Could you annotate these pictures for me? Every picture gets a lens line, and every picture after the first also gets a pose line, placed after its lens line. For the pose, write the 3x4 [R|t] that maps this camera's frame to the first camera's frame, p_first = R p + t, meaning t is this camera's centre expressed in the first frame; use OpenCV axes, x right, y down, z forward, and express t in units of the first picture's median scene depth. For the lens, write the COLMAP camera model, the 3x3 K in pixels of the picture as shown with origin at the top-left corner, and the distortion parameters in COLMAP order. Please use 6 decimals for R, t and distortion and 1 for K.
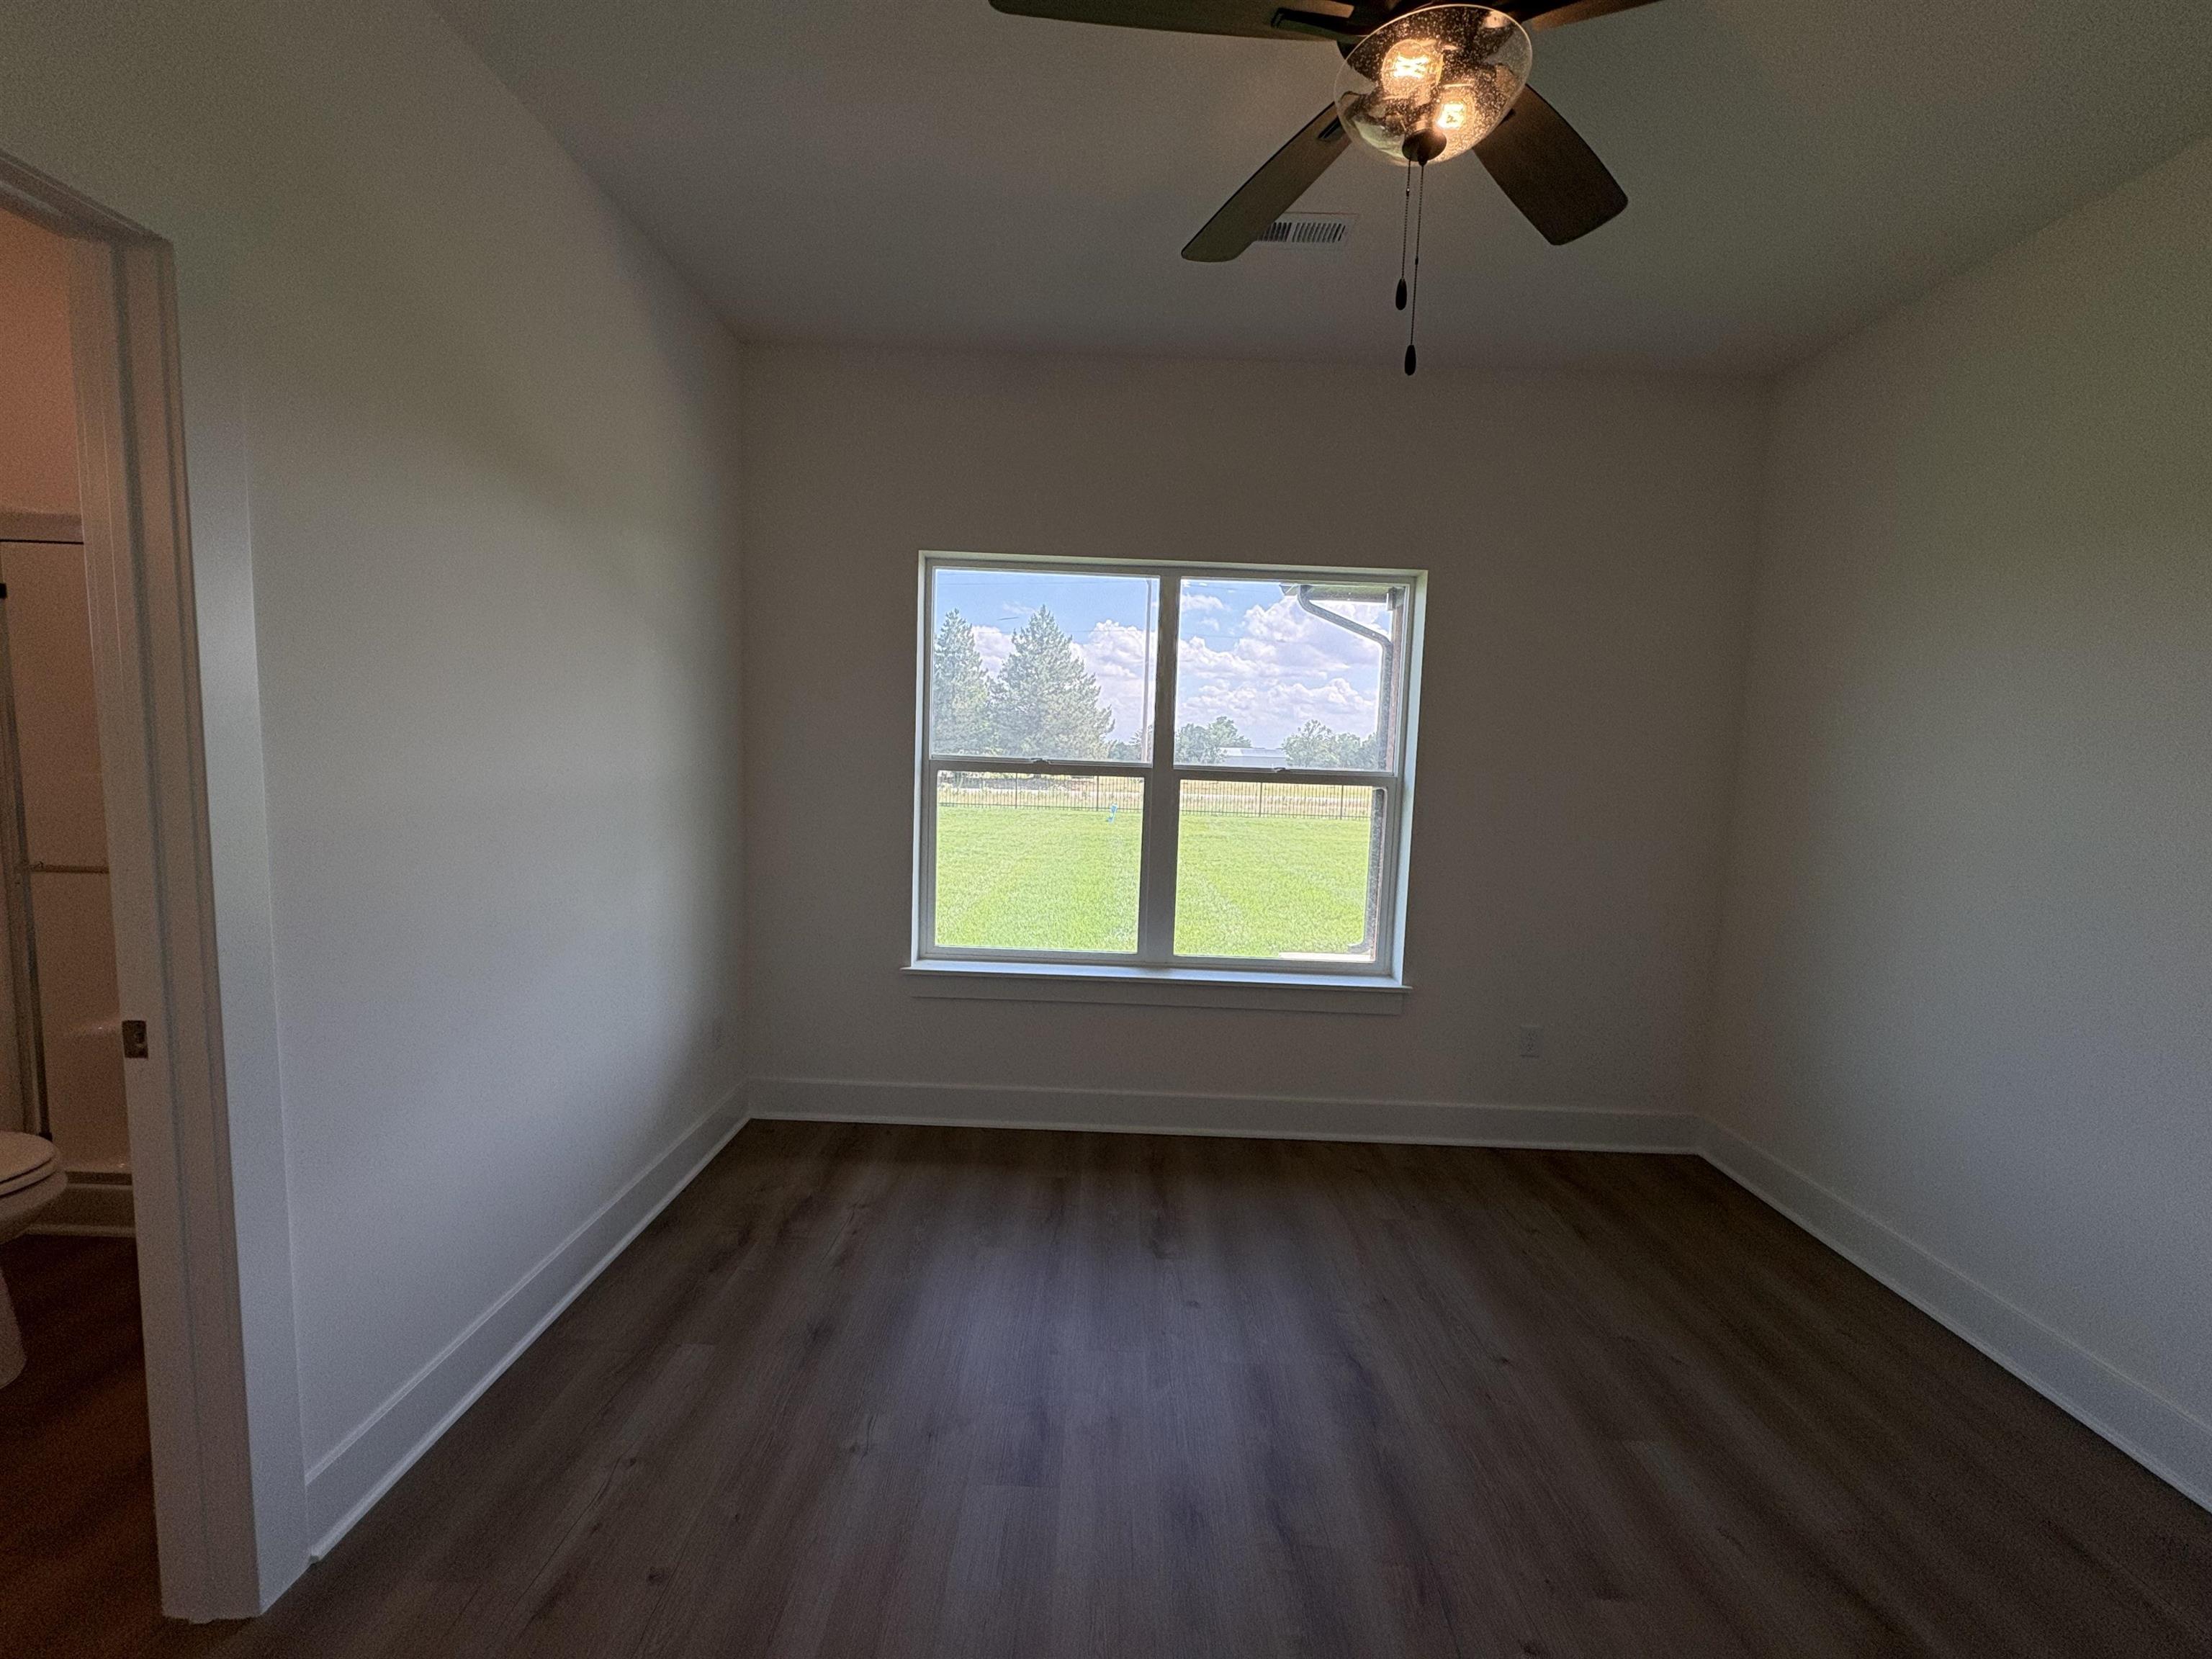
lens RADIAL K [[883.4, 0, 1103.9], [0, 883.4, 825.5], [0, 0, 1]] dist [0.000870, 0.000468]
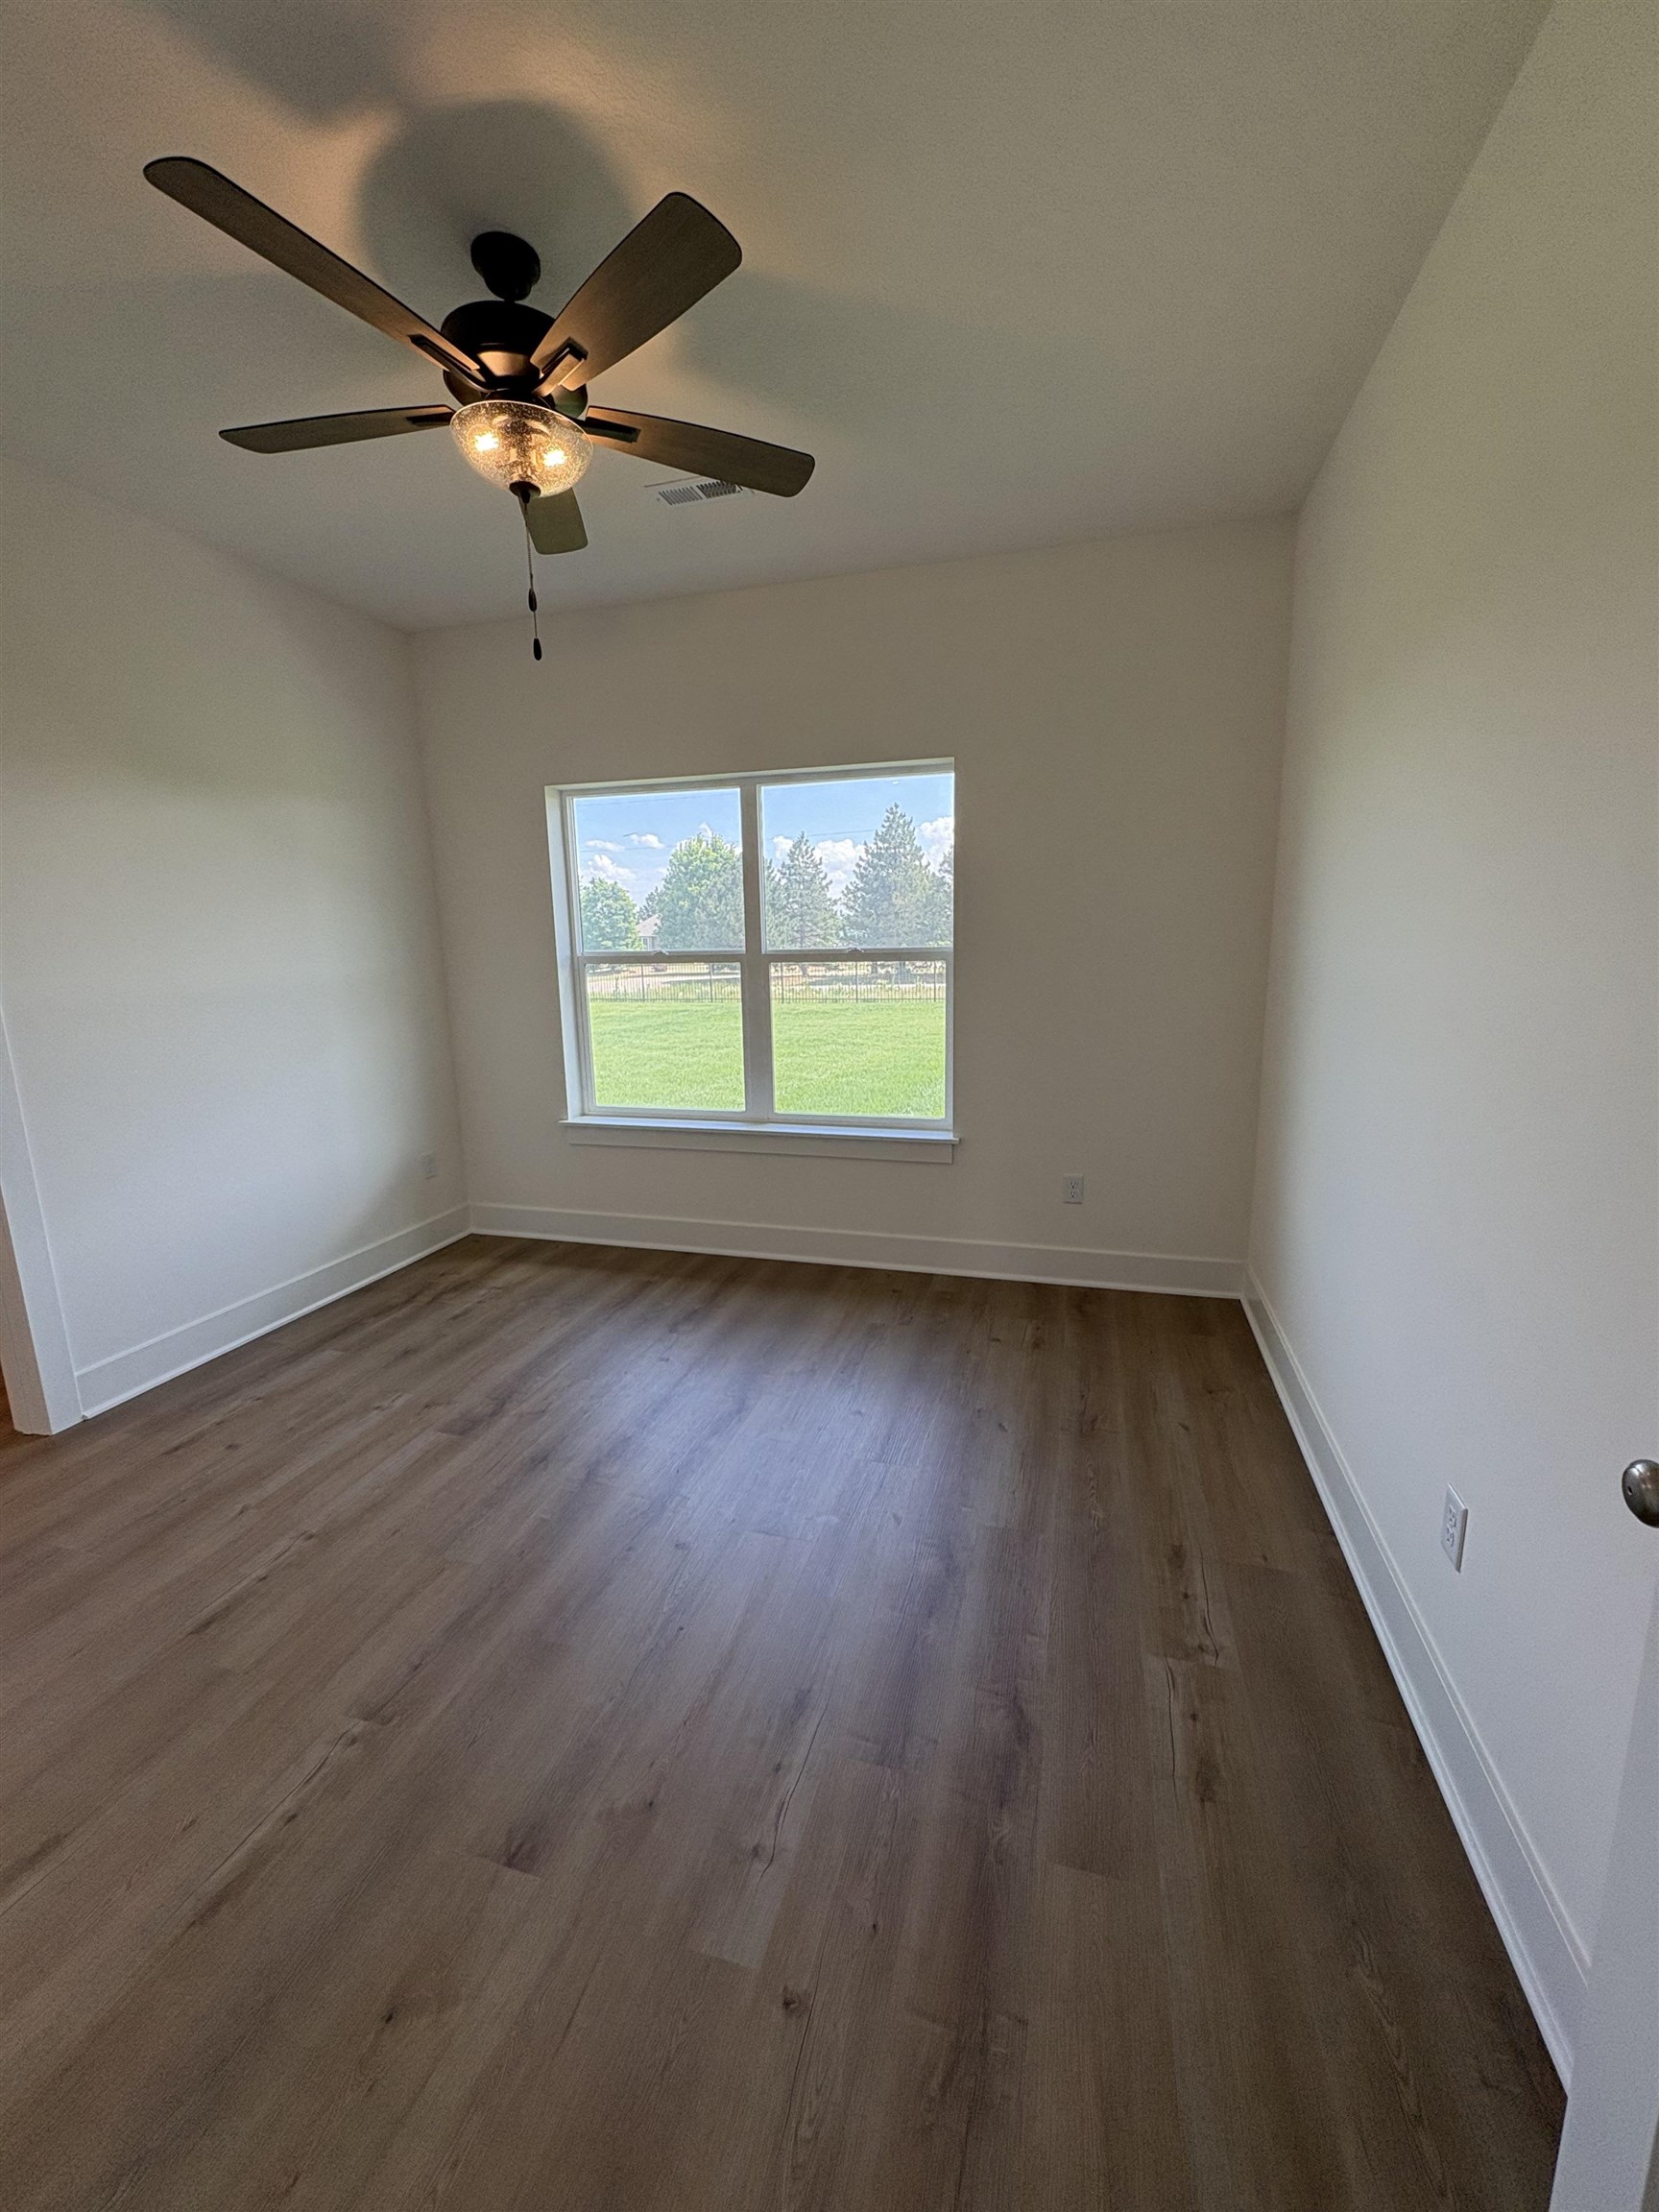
lens RADIAL K [[883.4, 0, 829.1], [0, 883.4, 1107.6], [0, 0, 1]] dist [0.000870, 0.000468]
pose [[0.961607, -0.002477, -0.274419, 0.497018], [0.028886, 0.995318, 0.092239, 0.033847], [0.272905, -0.096625, 0.957176, -0.119642]]
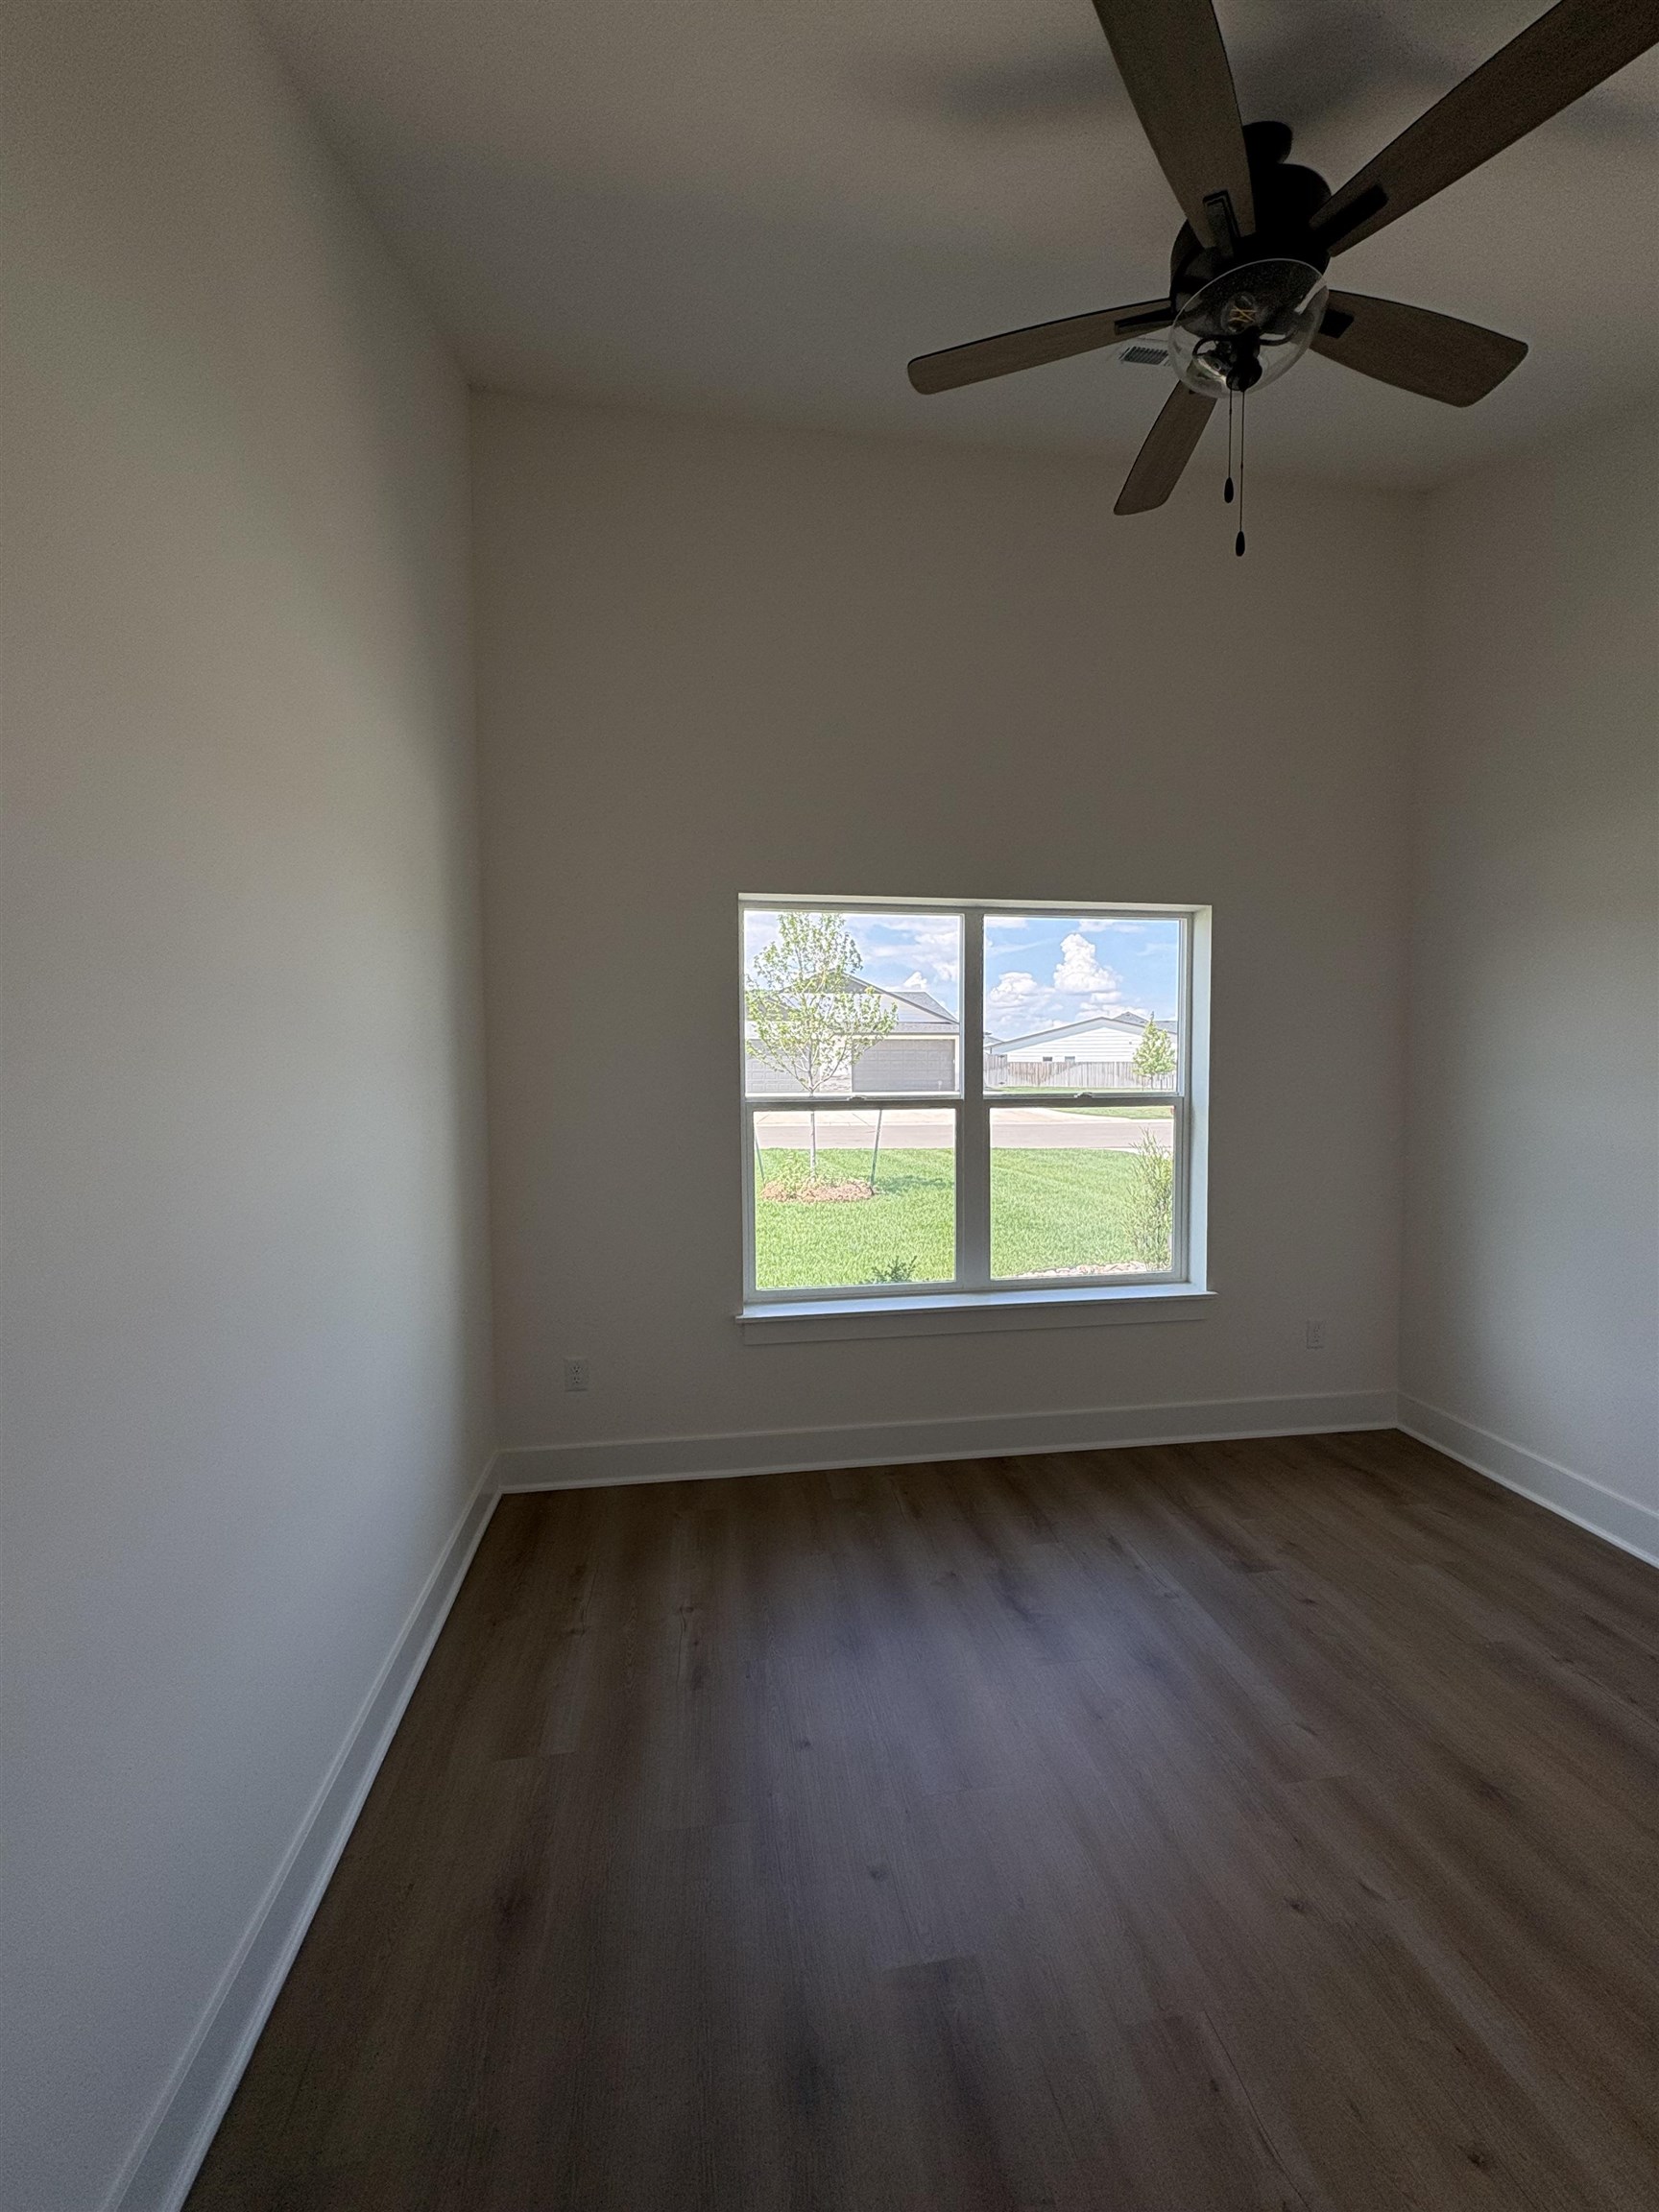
lens RADIAL K [[886.2, 0, 828.4], [0, 886.2, 1108.8], [0, 0, 1]] dist [0.002778, 0.000249]
pose [[0.984927, -0.048039, 0.166165, -0.279652], [0.057049, 0.997125, -0.049880, -0.010878], [-0.163291, 0.058607, 0.984836, 0.009268]]
